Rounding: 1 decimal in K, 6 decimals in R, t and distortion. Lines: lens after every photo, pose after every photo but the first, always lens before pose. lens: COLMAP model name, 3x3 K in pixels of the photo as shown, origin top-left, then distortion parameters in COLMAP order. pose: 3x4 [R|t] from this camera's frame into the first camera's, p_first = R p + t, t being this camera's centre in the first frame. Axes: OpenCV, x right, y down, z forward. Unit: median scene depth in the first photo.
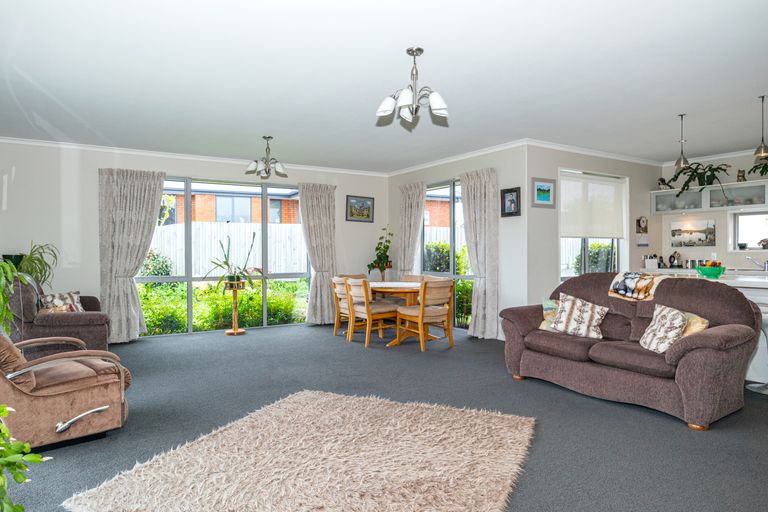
lens RADIAL K [[488.1, 0, 384.0], [0, 488.1, 256.0], [0, 0, 1]] dist [-0.024201, 0.000147]
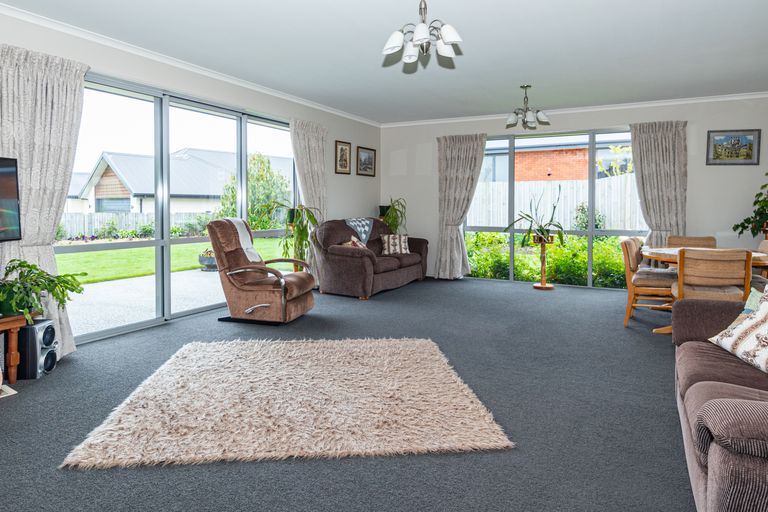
lens RADIAL K [[486.5, 0, 384.6], [0, 486.5, 219.7], [0, 0, 1]] dist [0.003355, 0.001729]
pose [[0.494642, 0.032956, -0.868472, 0.401157], [-0.014848, 0.999455, 0.029469, -0.003672], [0.868970, -0.001682, 0.494861, 0.237712]]
